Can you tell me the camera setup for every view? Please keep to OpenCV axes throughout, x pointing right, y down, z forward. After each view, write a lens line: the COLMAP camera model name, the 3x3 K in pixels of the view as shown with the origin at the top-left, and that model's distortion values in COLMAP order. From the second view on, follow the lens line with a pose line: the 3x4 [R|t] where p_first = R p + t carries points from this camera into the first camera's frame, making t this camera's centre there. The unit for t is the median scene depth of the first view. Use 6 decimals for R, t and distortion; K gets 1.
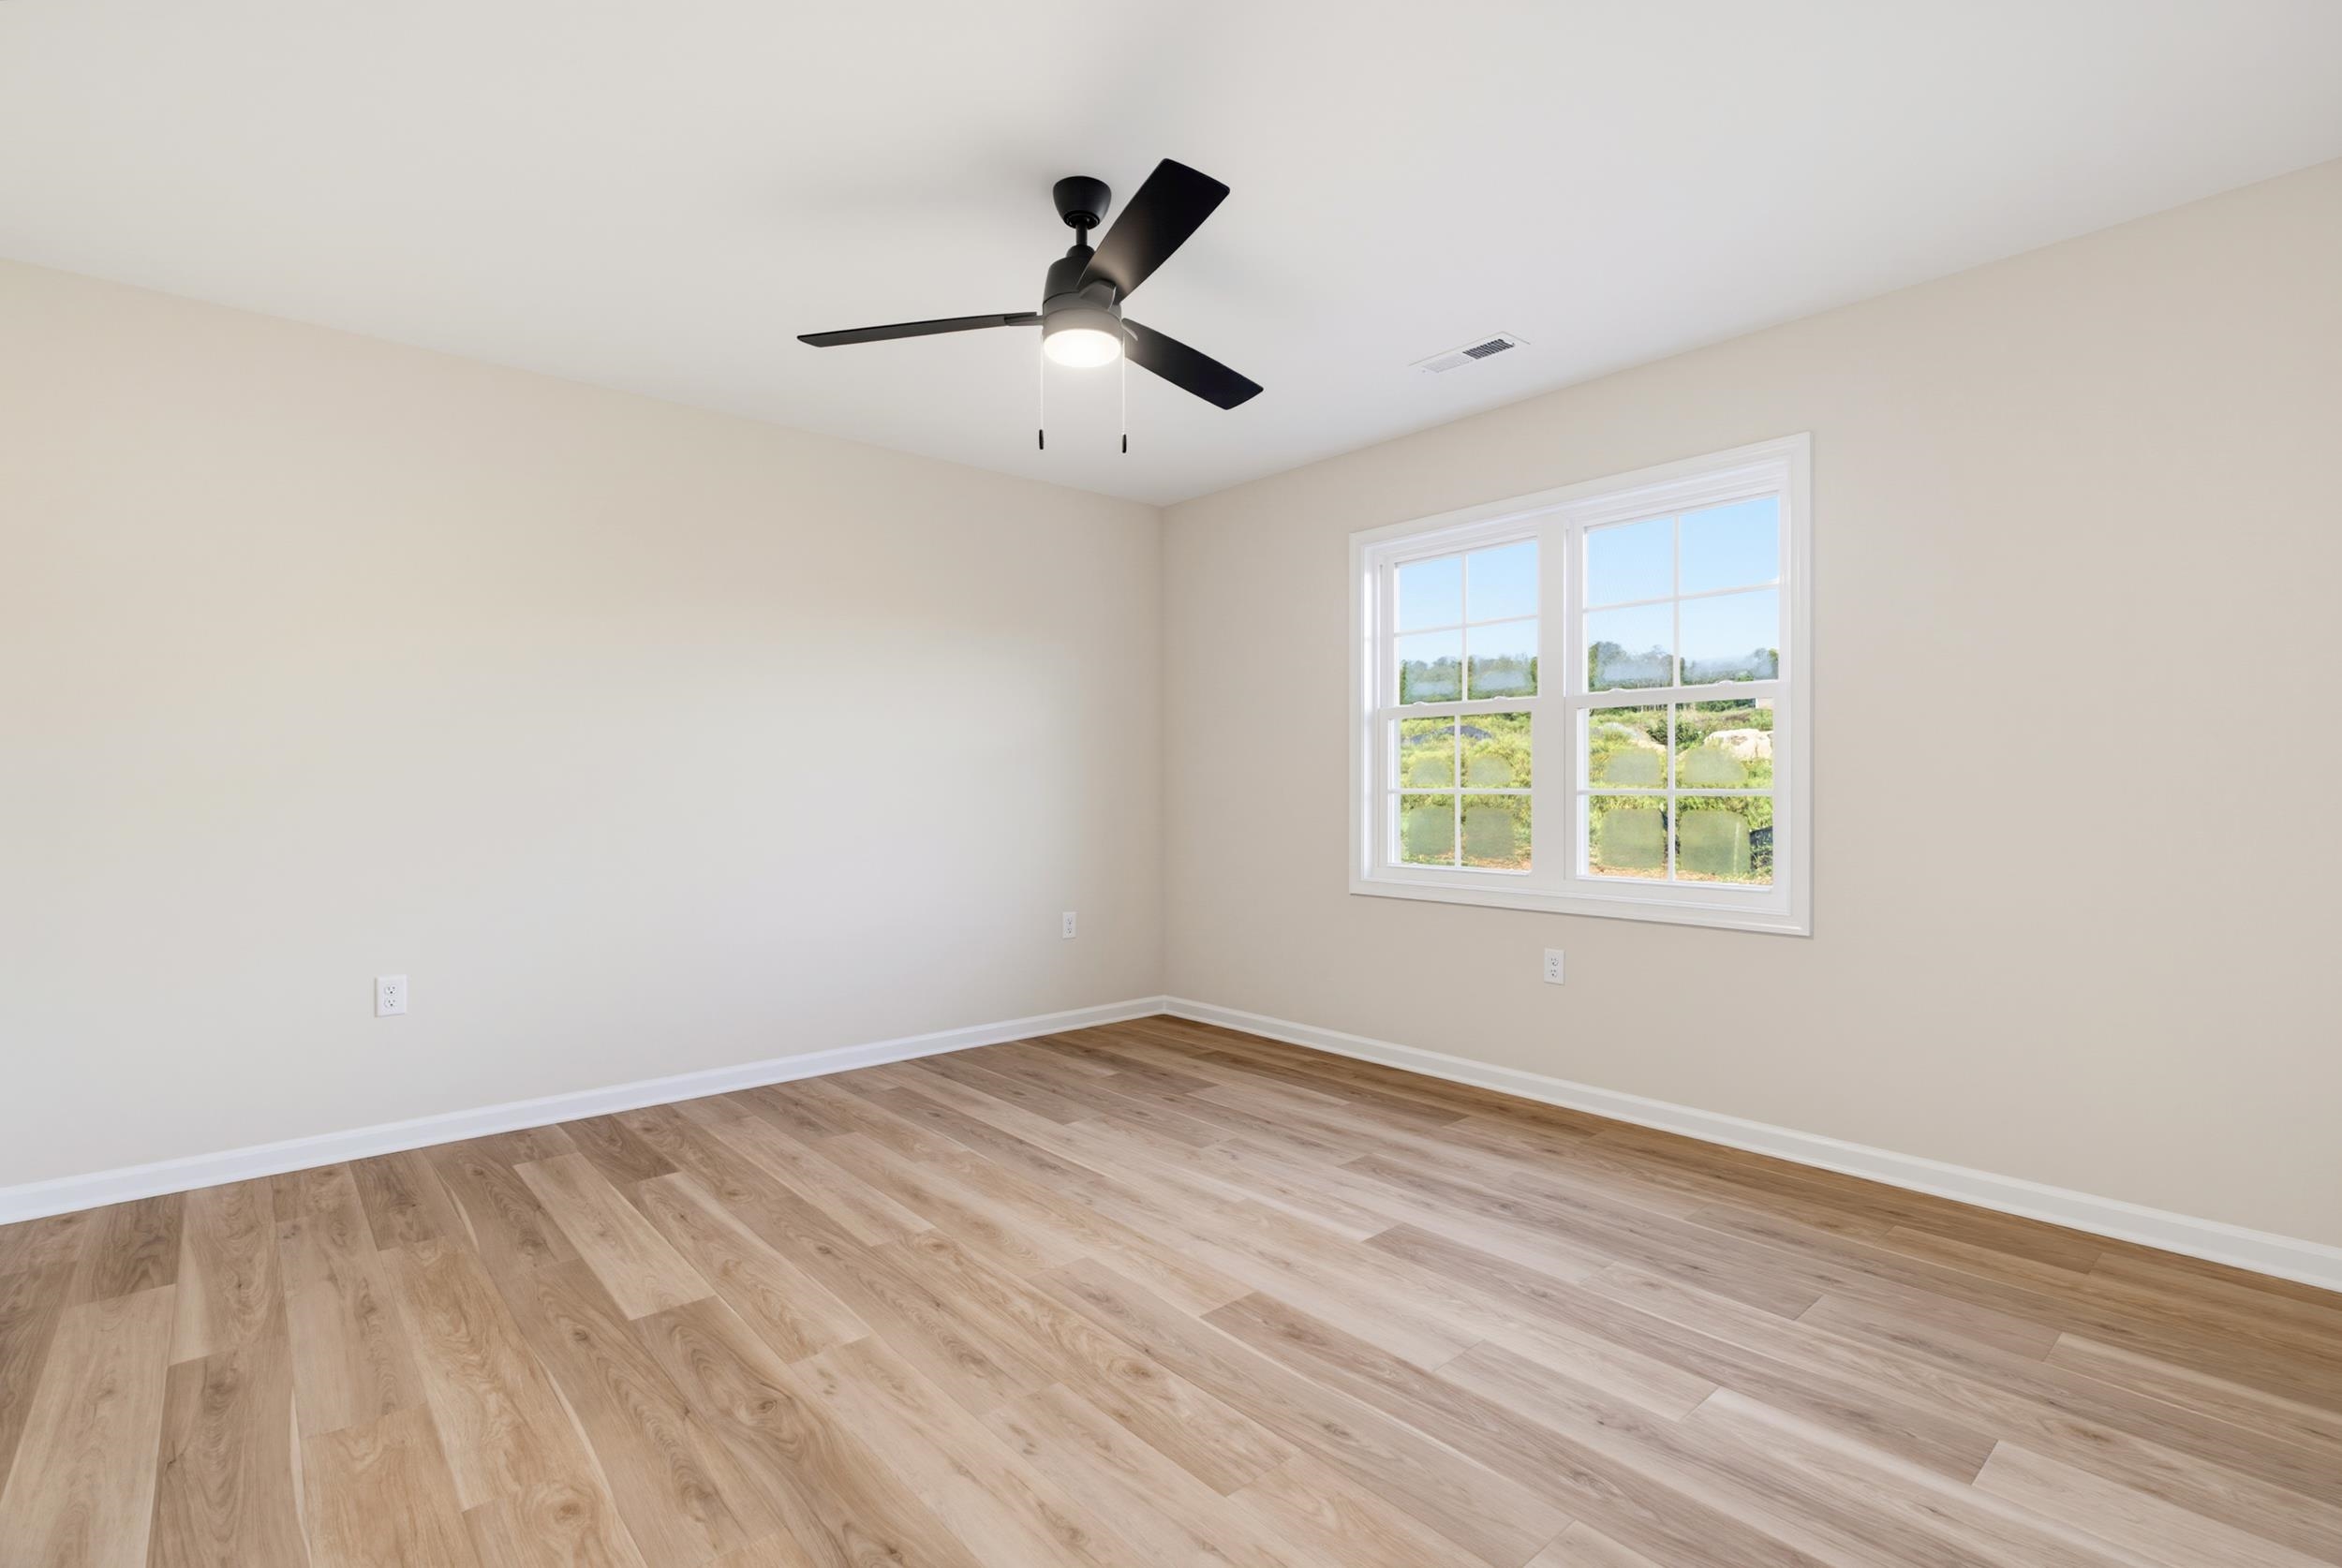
lens RADIAL K [[1080.7, 0, 1171.1], [0, 1080.7, 786.1], [0, 0, 1]] dist [-0.001502, 0.000135]
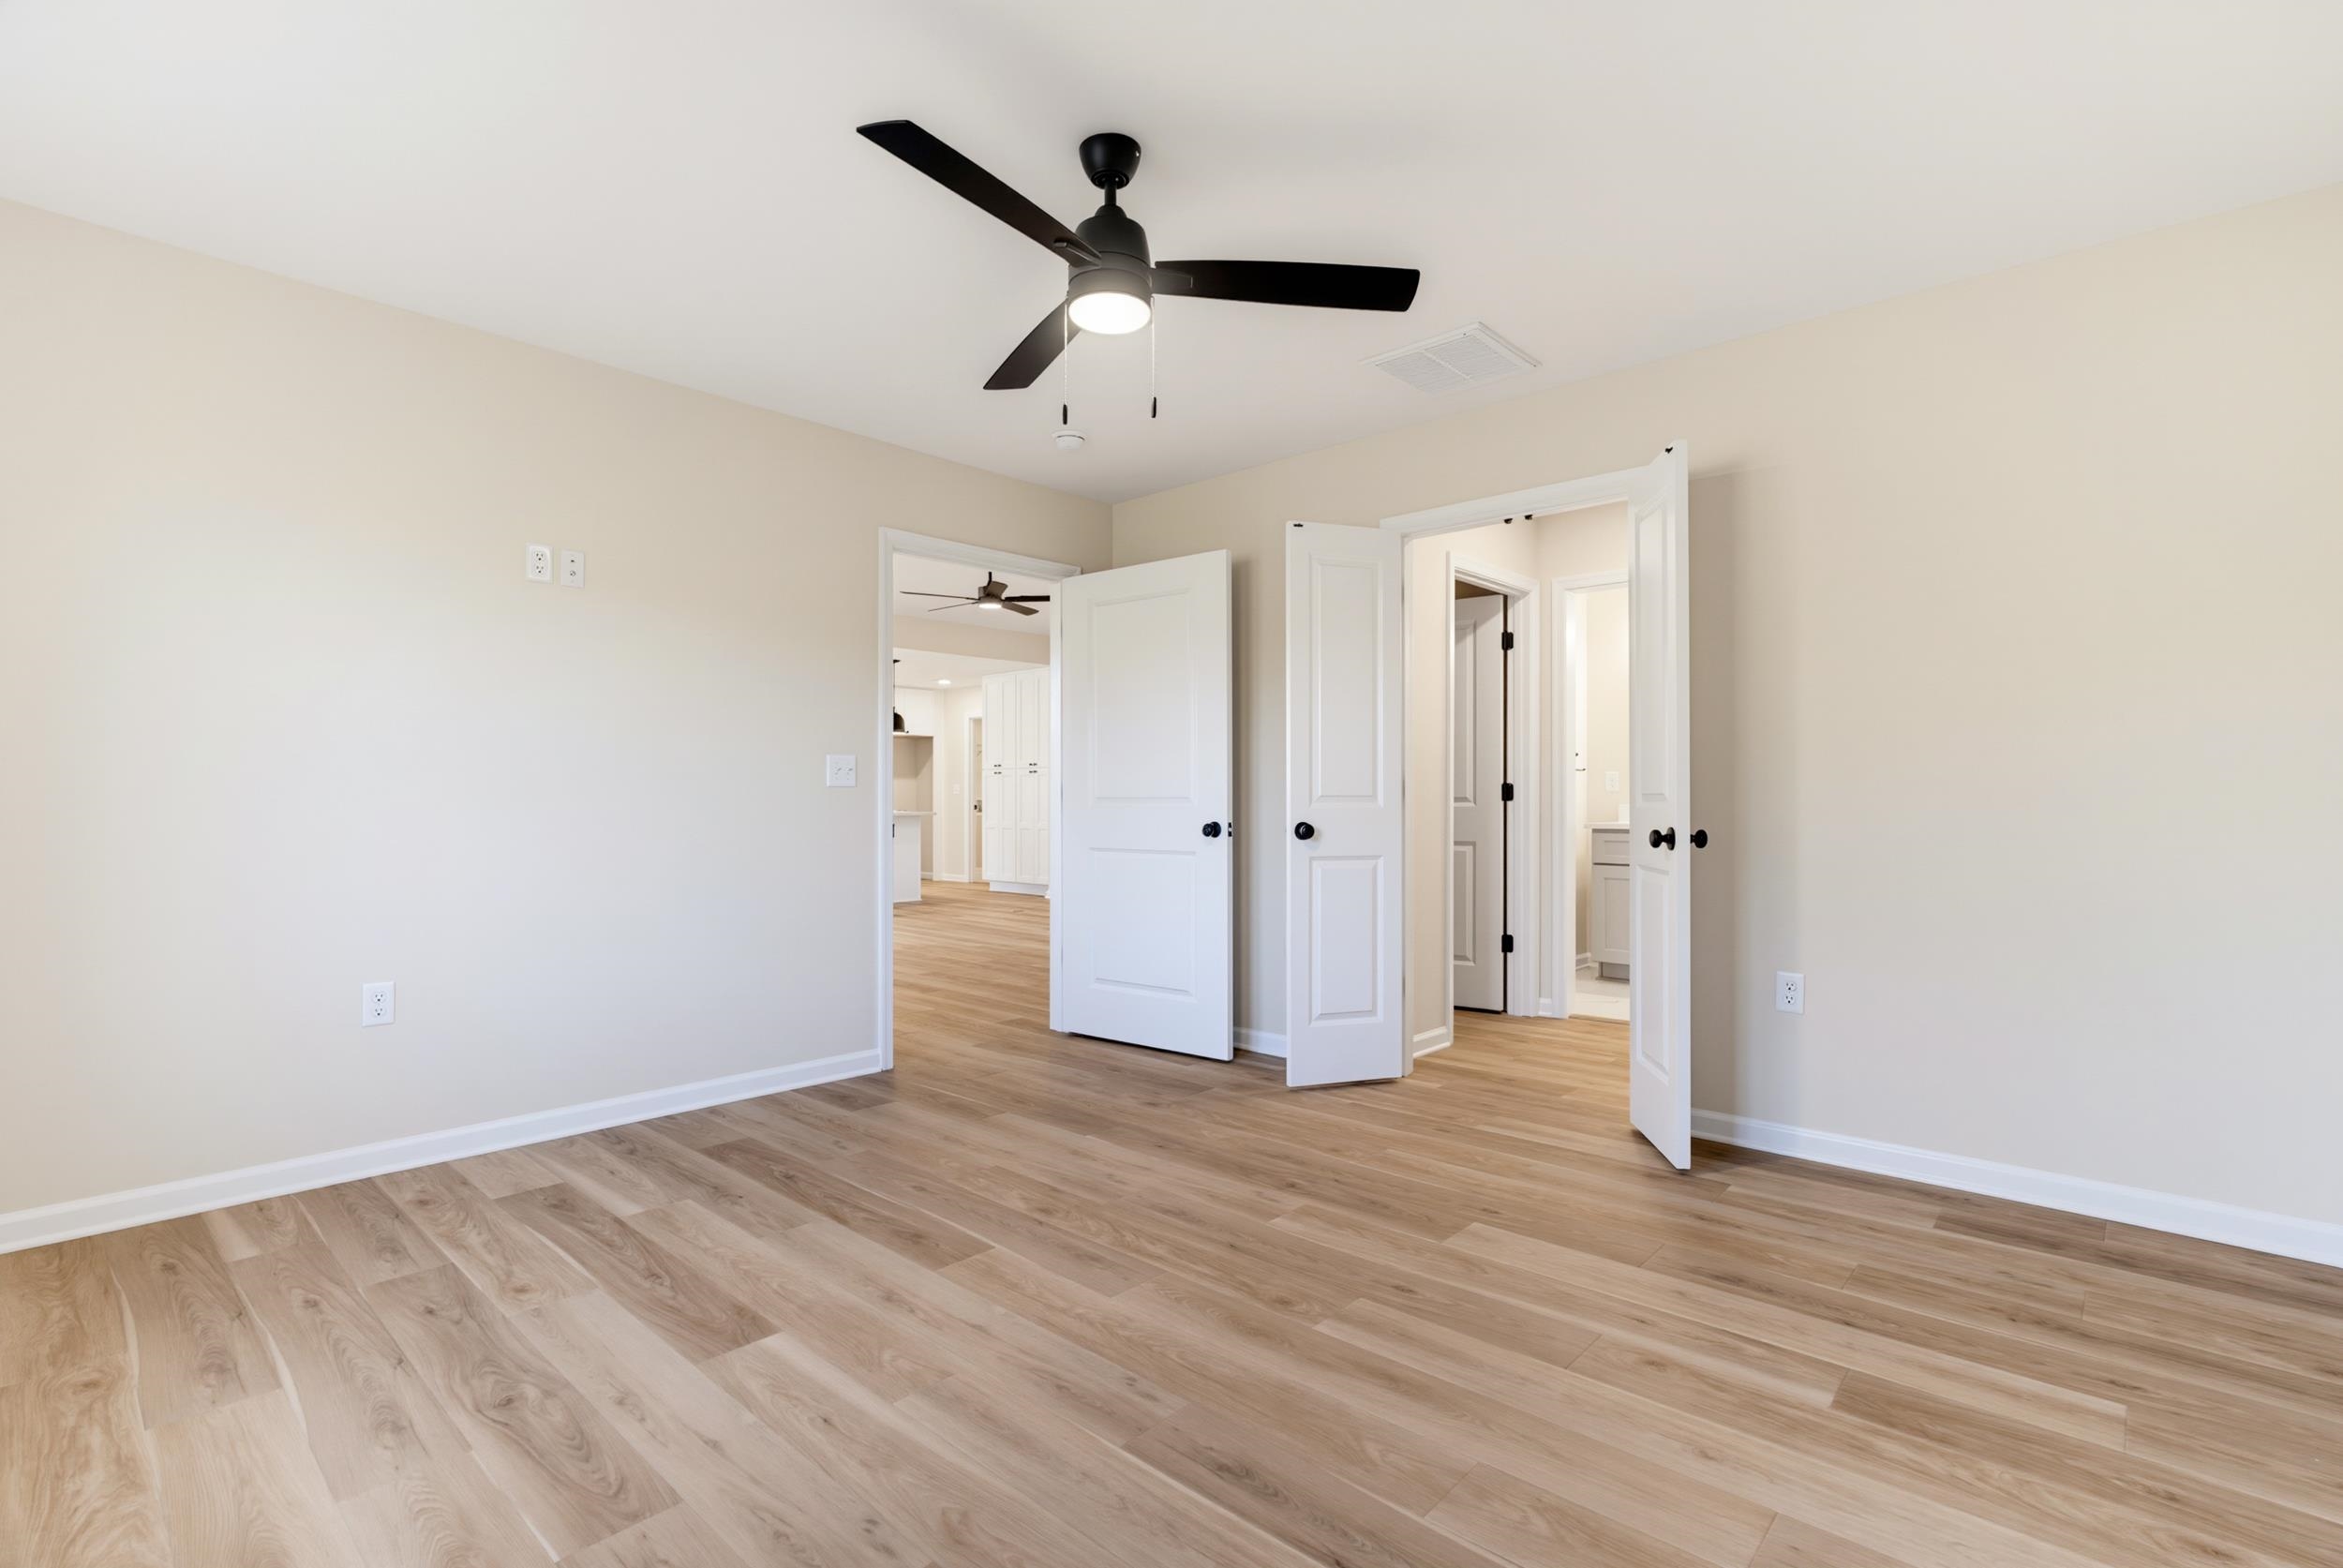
lens RADIAL K [[1081.2, 0, 1173.2], [0, 1081.2, 790.8], [0, 0, 1]] dist [-0.001502, 0.000135]
pose [[-0.993595, 0.004569, -0.112910, -0.030638], [0.004970, 0.999982, -0.003272, 0.016074], [0.112893, -0.003813, -0.993600, 1.947793]]
